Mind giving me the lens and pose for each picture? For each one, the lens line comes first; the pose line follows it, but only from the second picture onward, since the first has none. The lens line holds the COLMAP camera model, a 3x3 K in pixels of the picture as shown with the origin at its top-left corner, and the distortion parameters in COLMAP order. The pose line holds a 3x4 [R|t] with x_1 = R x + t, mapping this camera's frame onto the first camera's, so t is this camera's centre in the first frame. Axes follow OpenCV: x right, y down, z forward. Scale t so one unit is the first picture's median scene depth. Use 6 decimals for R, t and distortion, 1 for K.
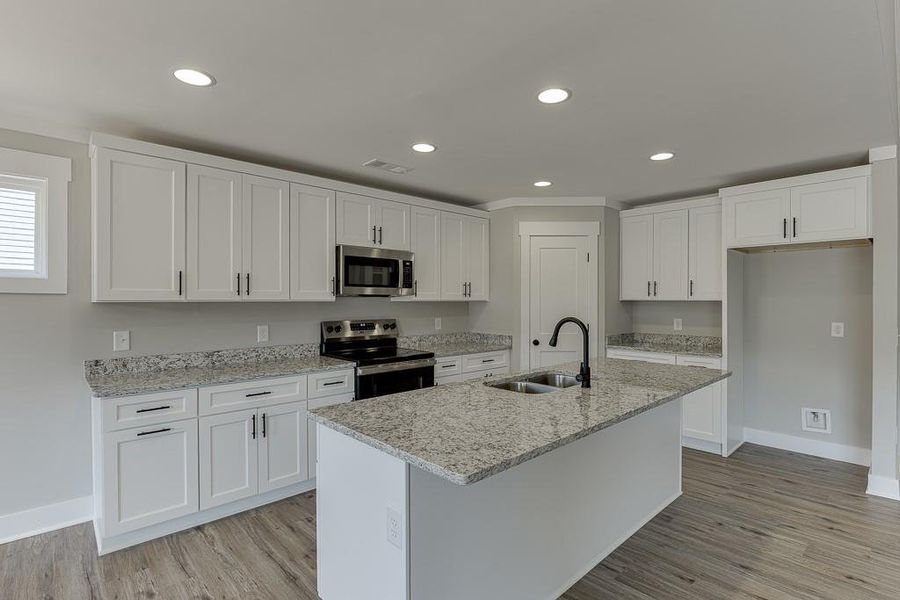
lens RADIAL K [[440.9, 0, 456.9], [0, 440.9, 301.2], [0, 0, 1]] dist [-0.004943, -0.000346]
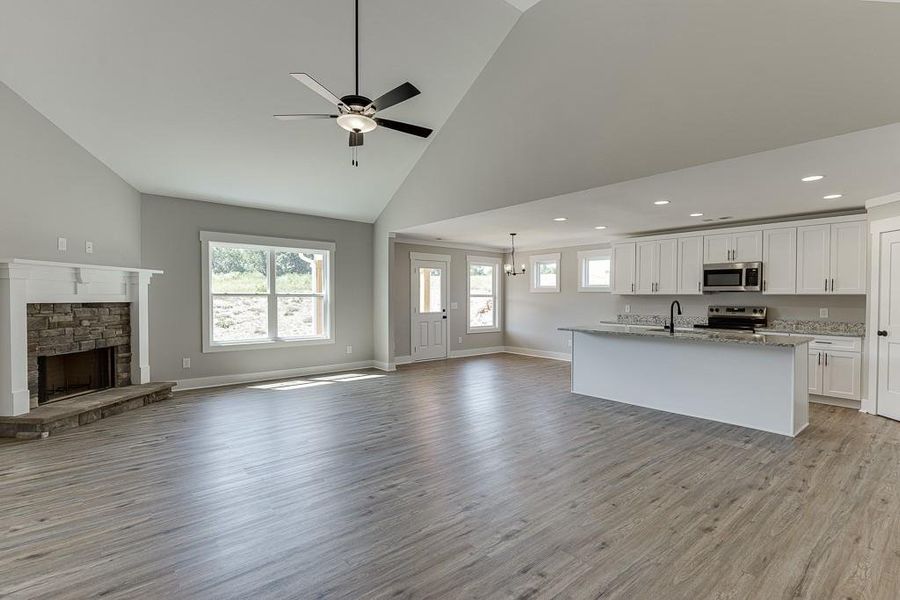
lens RADIAL K [[424.0, 0, 456.0], [0, 424.0, 303.2], [0, 0, 1]] dist [-0.003947, -0.000055]
pose [[-0.051212, 0.013717, -0.998594, 1.512026], [-0.009288, 0.999856, 0.014210, 0.020449], [0.998645, 0.010003, -0.051077, 0.036178]]
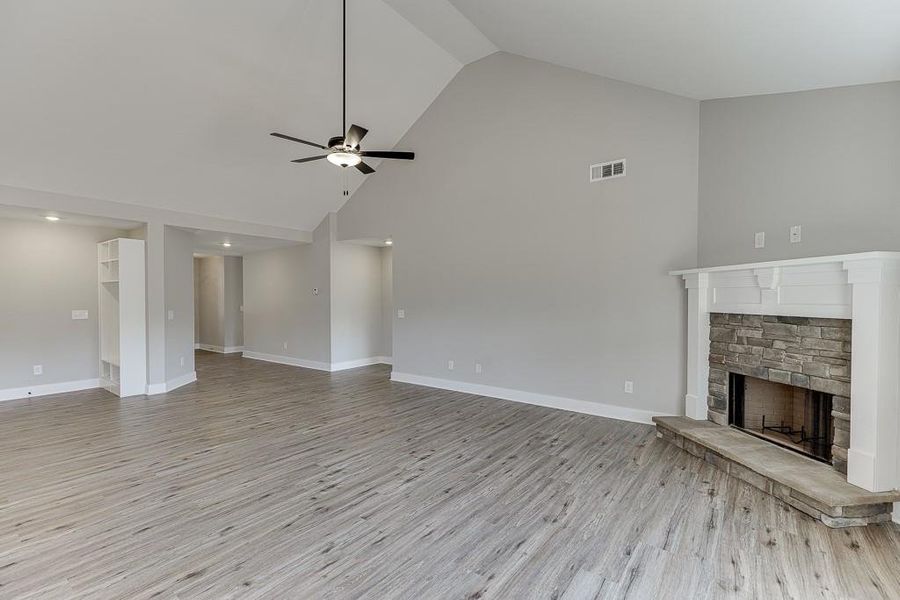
lens RADIAL K [[401.7, 0, 456.2], [0, 401.7, 302.7], [0, 0, 1]] dist [0.005078, -0.000024]
pose [[-0.170984, -0.012301, 0.985197, -0.407268], [0.006188, 0.999889, 0.013559, 0.004202], [-0.985254, 0.008415, -0.170889, -0.319496]]
